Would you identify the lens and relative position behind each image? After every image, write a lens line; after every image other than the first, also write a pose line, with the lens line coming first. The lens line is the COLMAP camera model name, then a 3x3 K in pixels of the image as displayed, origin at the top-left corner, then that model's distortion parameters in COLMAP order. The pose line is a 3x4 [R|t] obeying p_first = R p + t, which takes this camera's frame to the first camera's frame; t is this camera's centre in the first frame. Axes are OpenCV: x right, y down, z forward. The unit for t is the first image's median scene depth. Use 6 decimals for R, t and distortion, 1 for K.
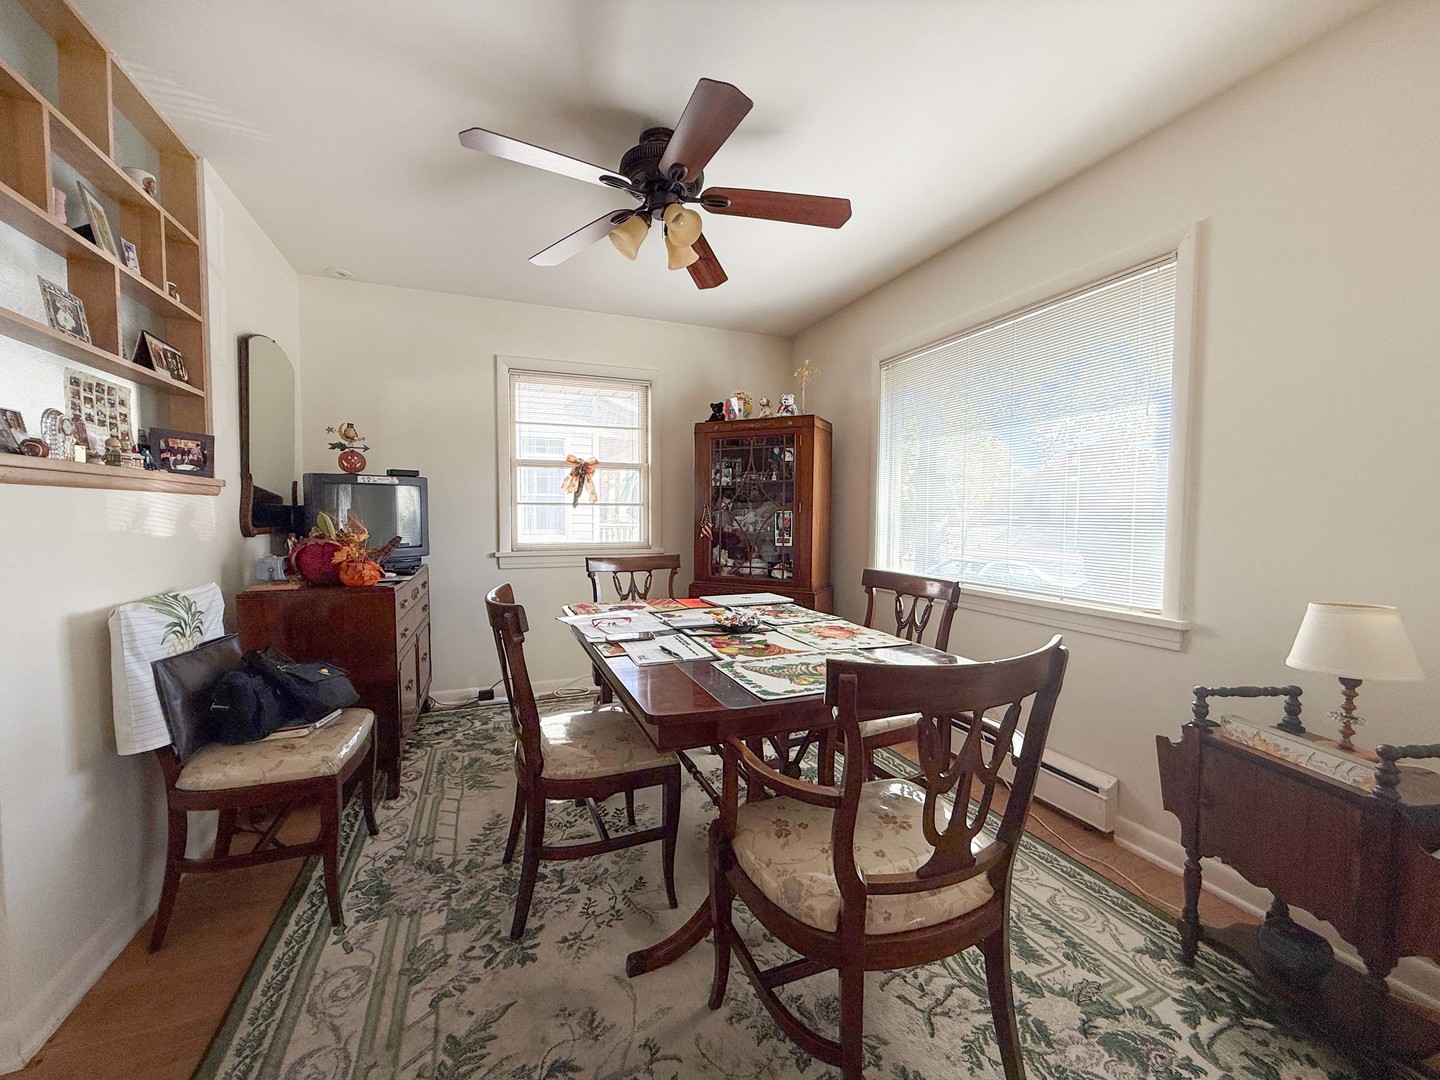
lens RADIAL K [[573.9, 0, 714.9], [0, 573.9, 542.5], [0, 0, 1]] dist [0.002194, -0.000040]
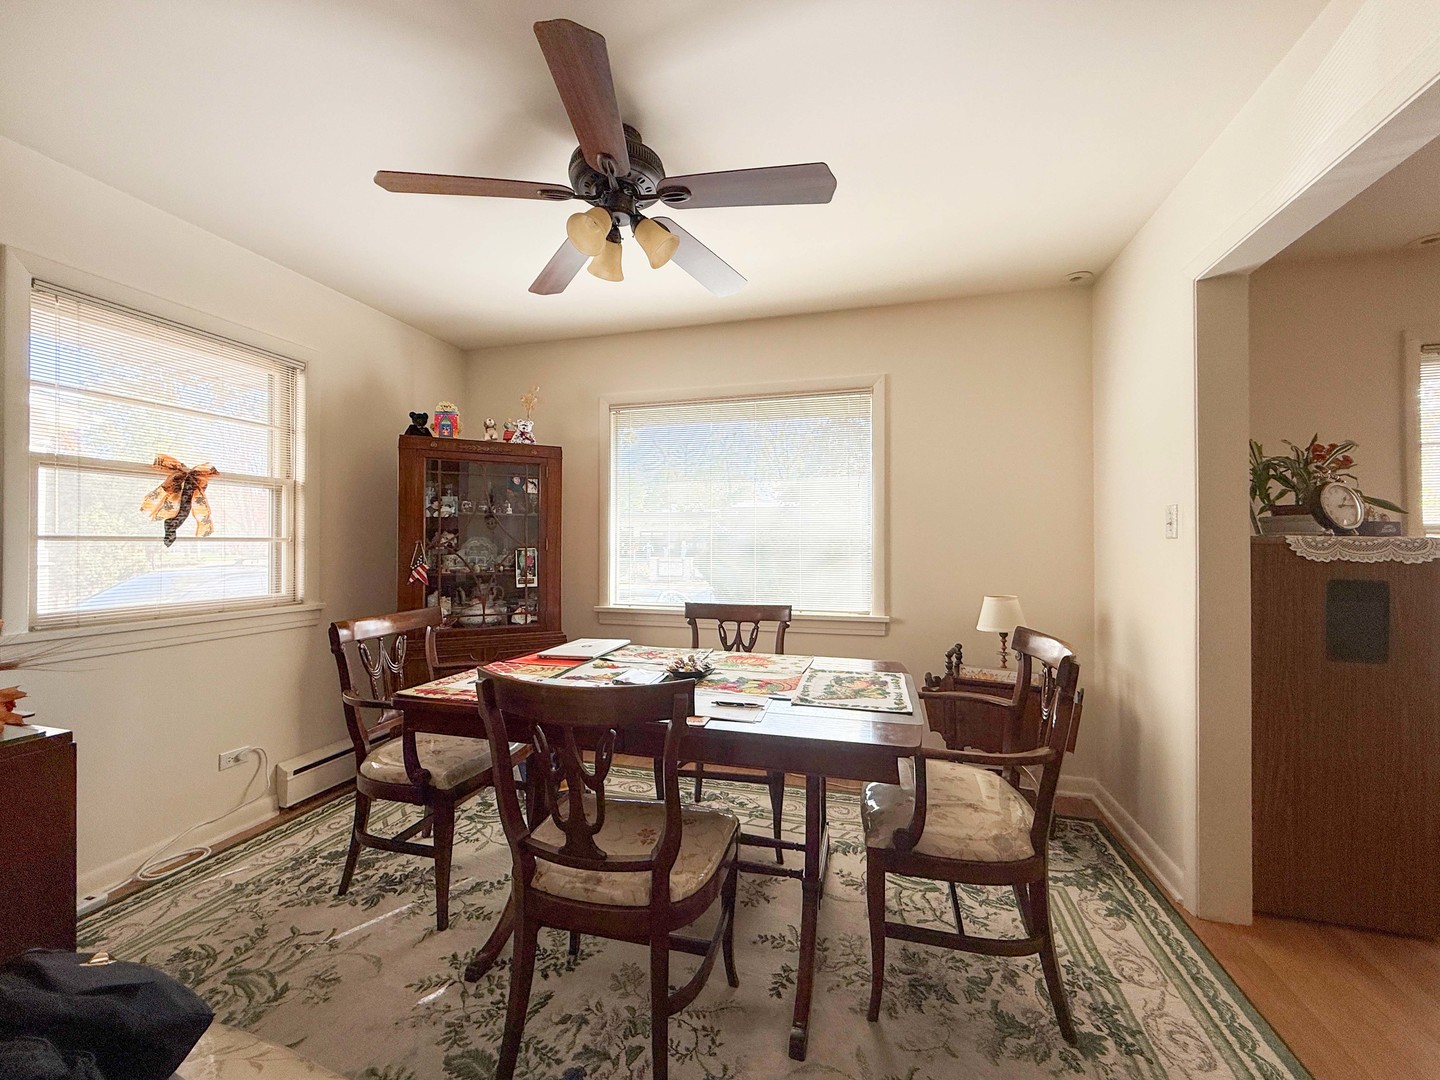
lens RADIAL K [[573.9, 0, 714.9], [0, 573.9, 542.5], [0, 0, 1]] dist [0.002194, -0.000040]
pose [[0.606009, -0.000899, 0.795457, -0.403464], [0.043172, 0.998563, -0.031761, -0.021564], [-0.794285, 0.053589, 0.605177, 0.212368]]
